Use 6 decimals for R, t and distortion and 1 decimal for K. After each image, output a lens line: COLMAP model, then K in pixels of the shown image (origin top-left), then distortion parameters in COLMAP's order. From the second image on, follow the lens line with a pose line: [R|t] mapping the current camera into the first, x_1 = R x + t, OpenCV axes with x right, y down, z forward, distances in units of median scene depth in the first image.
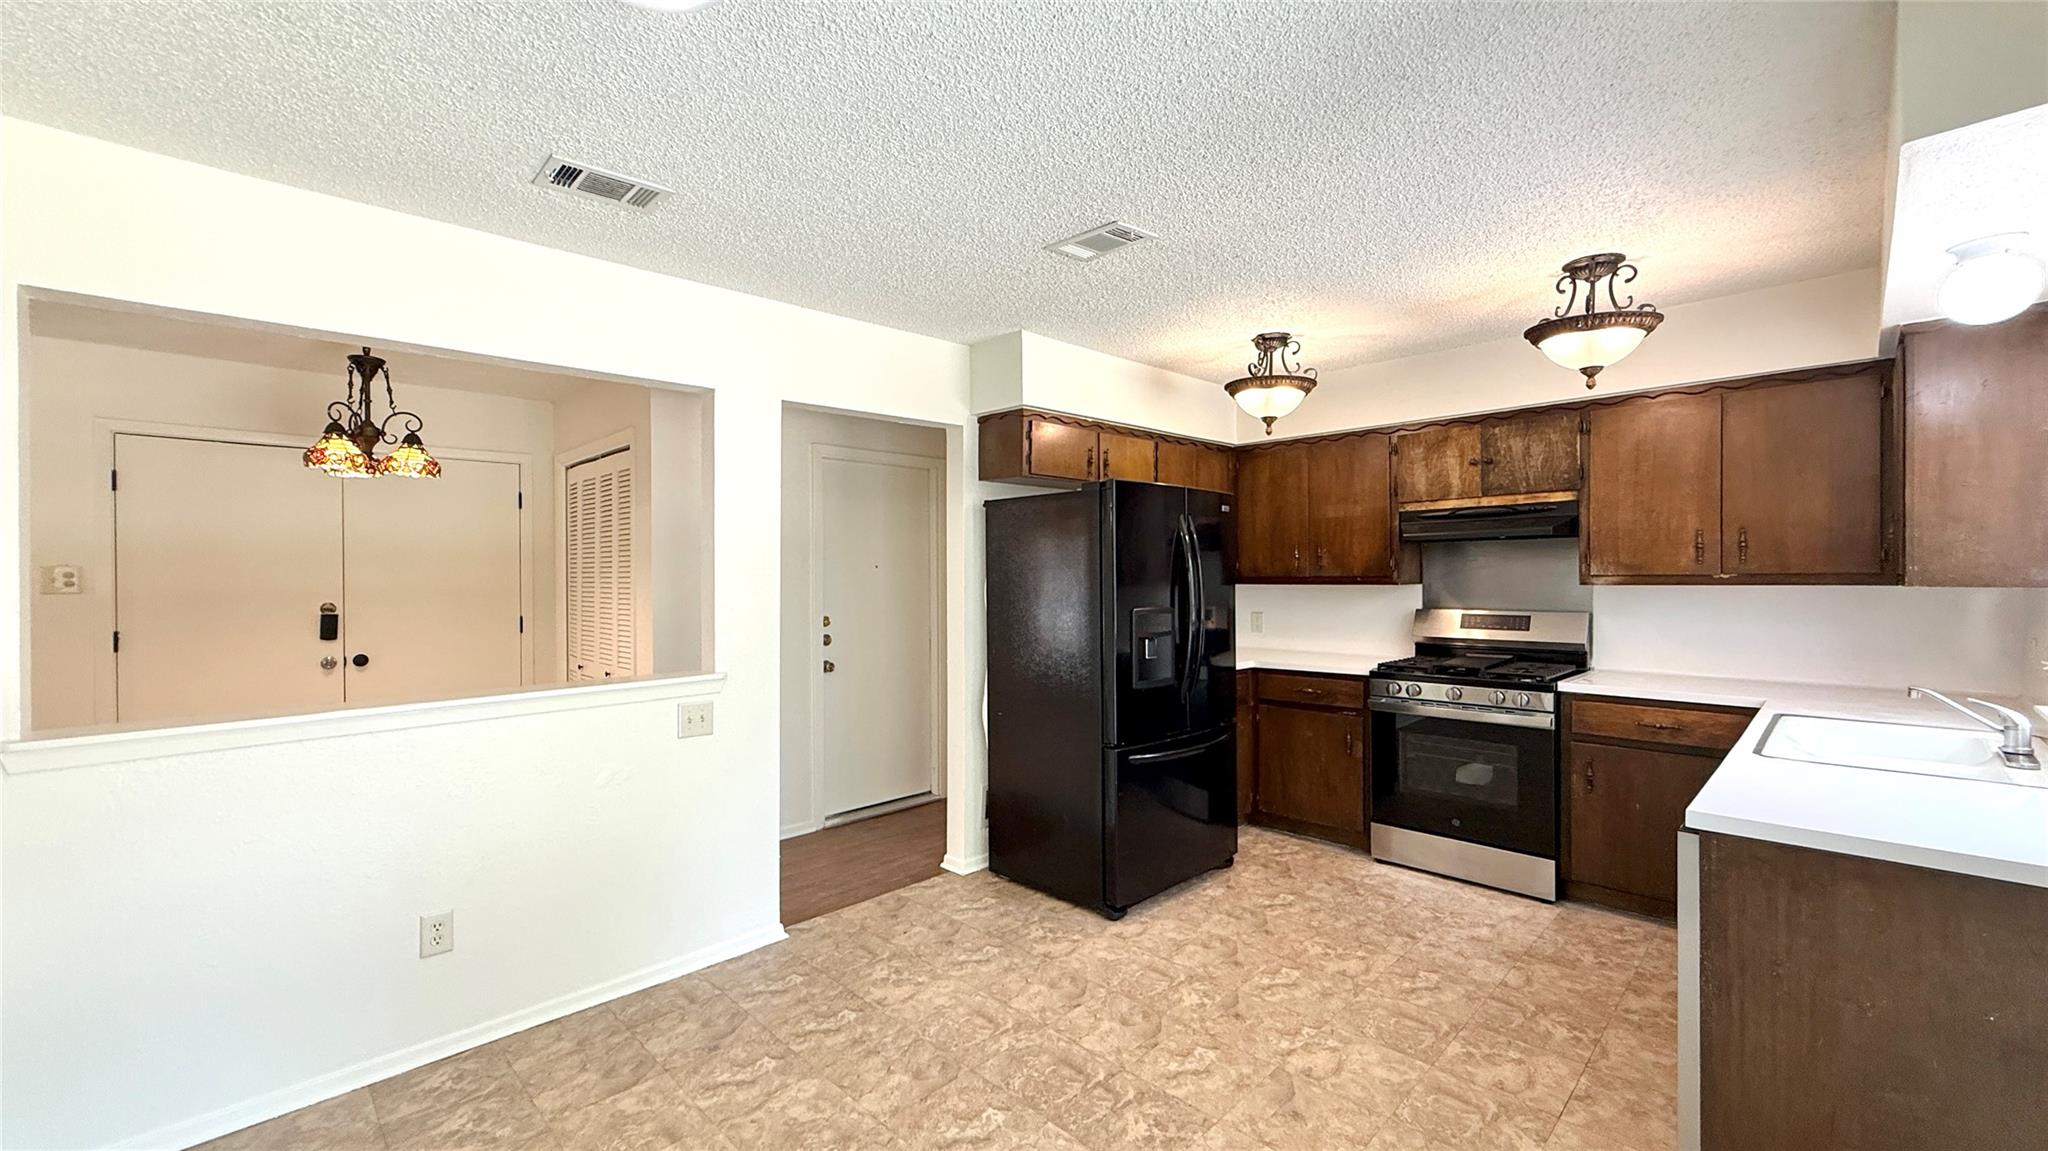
lens RADIAL K [[817.1, 0, 1020.3], [0, 817.1, 578.6], [0, 0, 1]] dist [-0.001369, -0.000101]
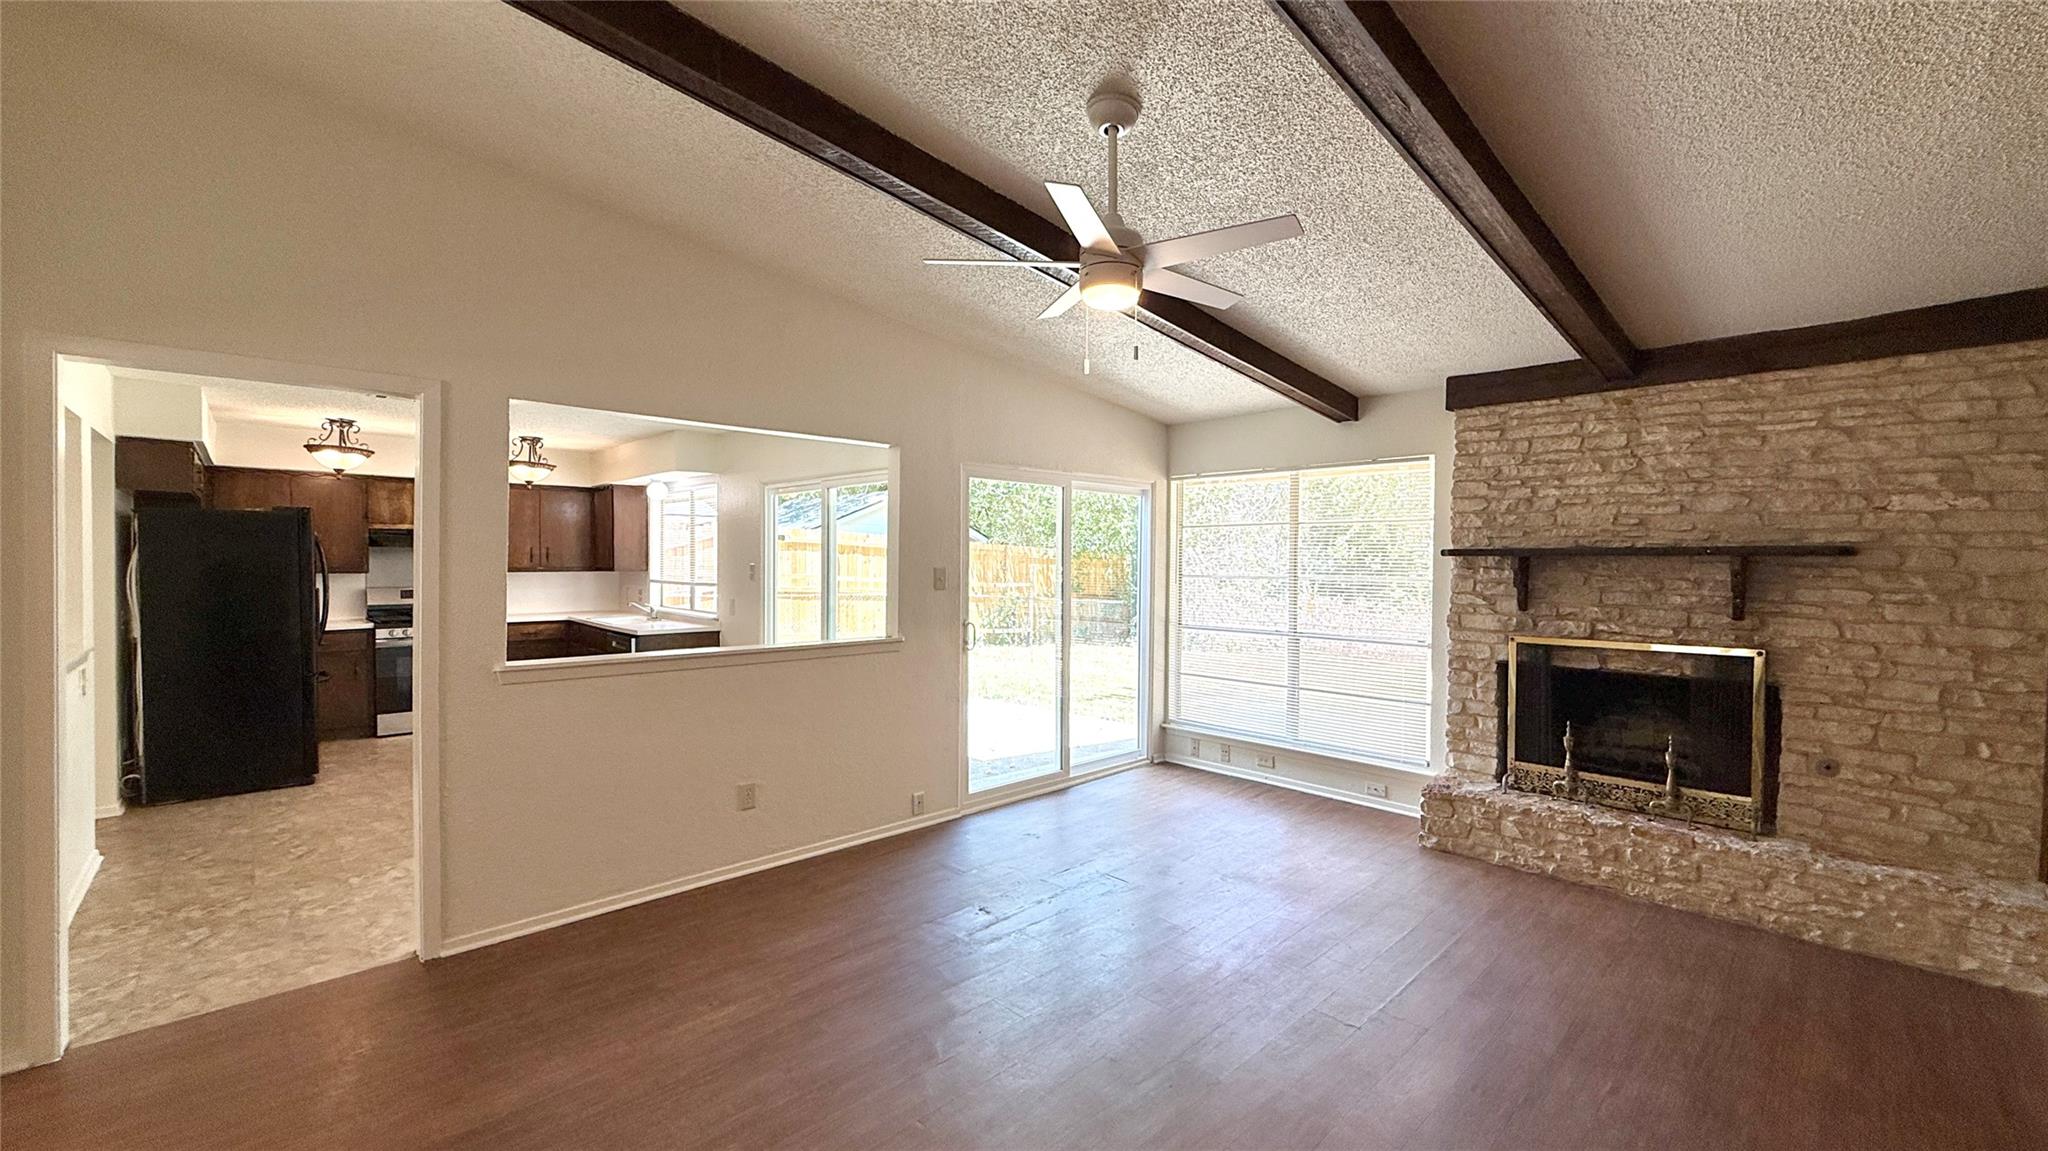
lens RADIAL K [[817.1, 0, 1020.3], [0, 817.1, 578.6], [0, 0, 1]] dist [-0.001369, -0.000101]
pose [[0.011824, -0.012744, 0.999849, -1.461790], [-0.000660, 0.999918, 0.012753, -0.003999], [-0.999930, -0.000811, 0.011814, -0.404183]]
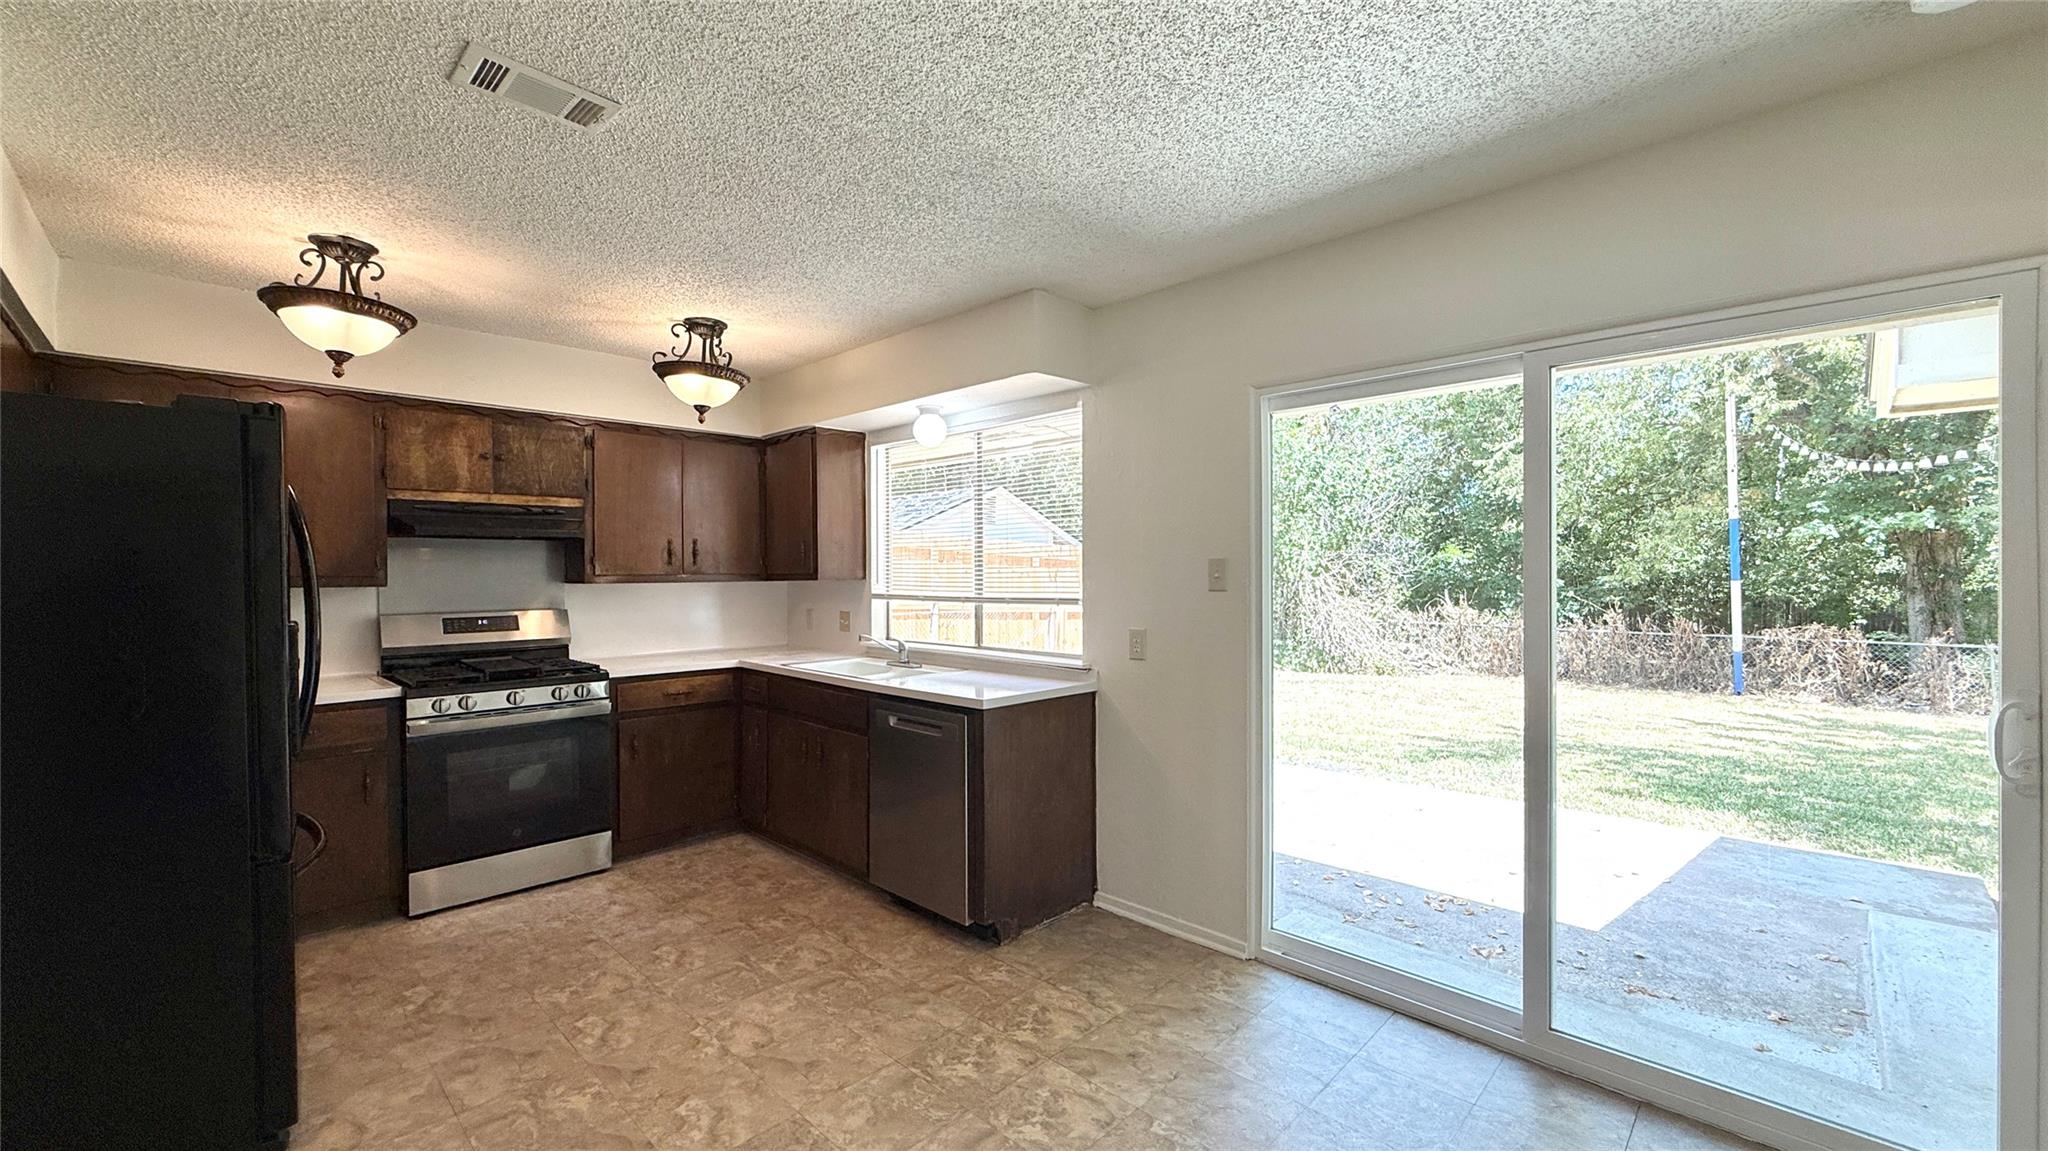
lens RADIAL K [[817.1, 0, 1020.3], [0, 817.1, 578.6], [0, 0, 1]] dist [-0.001369, -0.000101]
pose [[-0.022208, 0.001019, 0.999753, -0.487188], [0.010018, 0.999949, -0.000796, 0.008434], [-0.999703, 0.009998, -0.022217, 0.476019]]
